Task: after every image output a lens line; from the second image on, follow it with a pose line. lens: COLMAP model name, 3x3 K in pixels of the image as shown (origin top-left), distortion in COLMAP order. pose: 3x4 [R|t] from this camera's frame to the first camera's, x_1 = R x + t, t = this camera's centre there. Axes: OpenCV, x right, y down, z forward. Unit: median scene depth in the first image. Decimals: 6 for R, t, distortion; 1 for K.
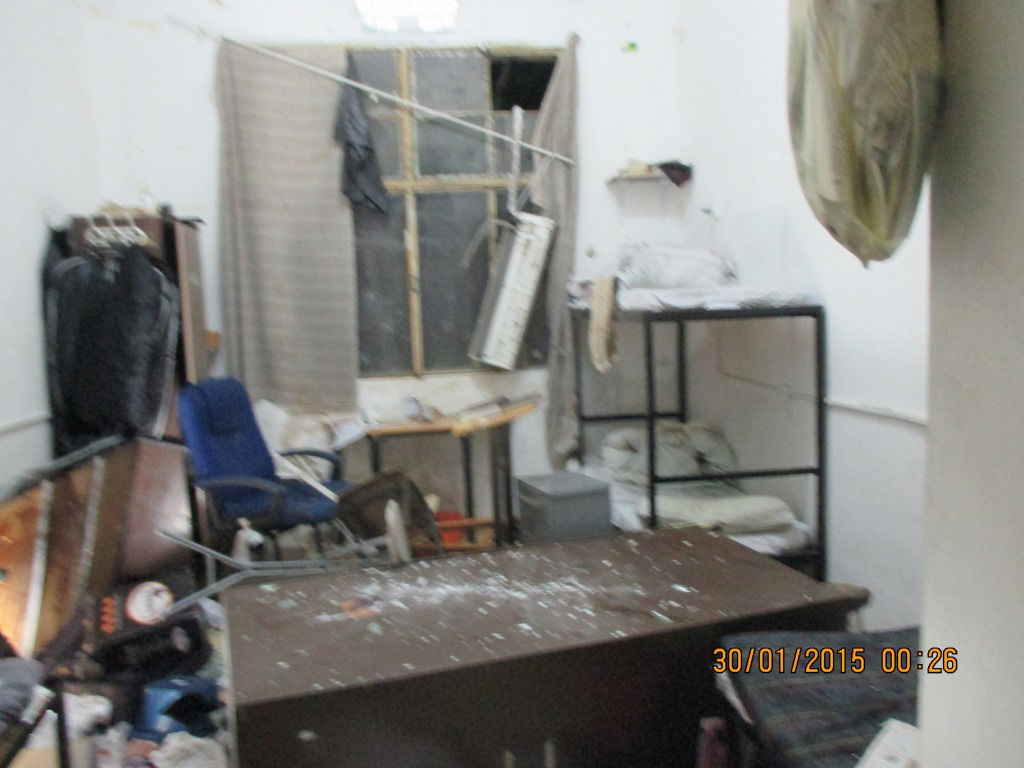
lens RADIAL K [[878.1, 0, 512.0], [0, 878.1, 384.0], [0, 0, 1]] dist [0.002276, 0.002696]
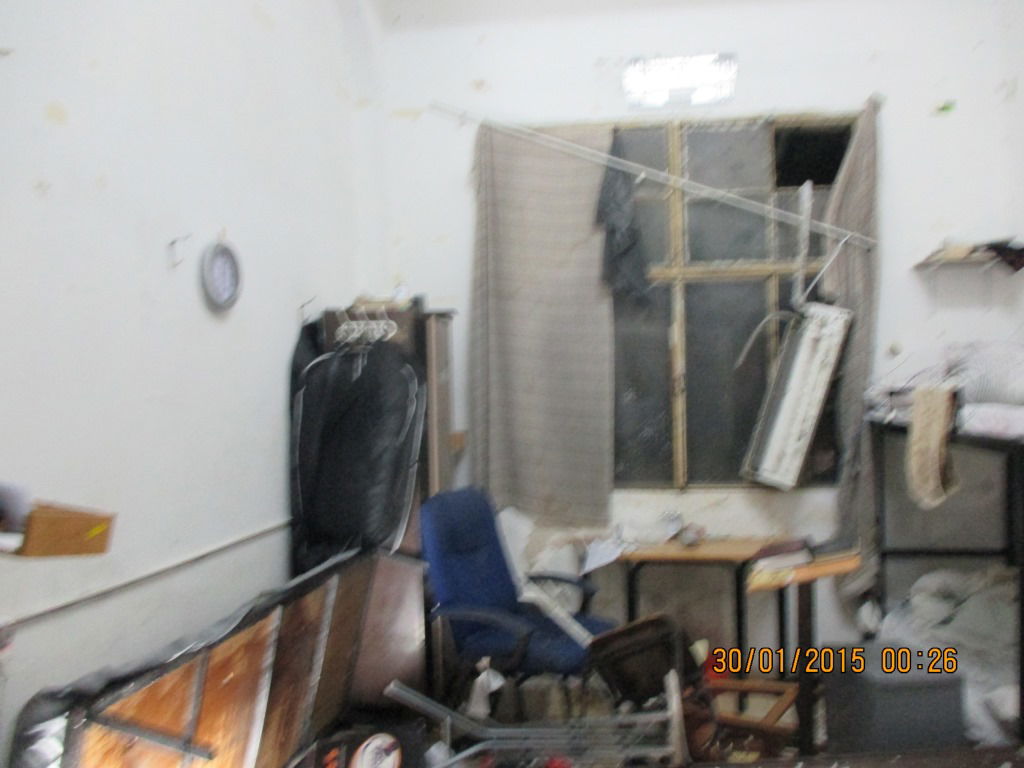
lens RADIAL K [[832.0, 0, 512.0], [0, 832.0, 384.0], [0, 0, 1]] dist [0.004219, -0.002515]
pose [[0.968249, 0.026117, -0.248619, -0.068799], [-0.046315, 0.996051, -0.075741, -0.044982], [0.245659, 0.084851, 0.965636, 0.162859]]
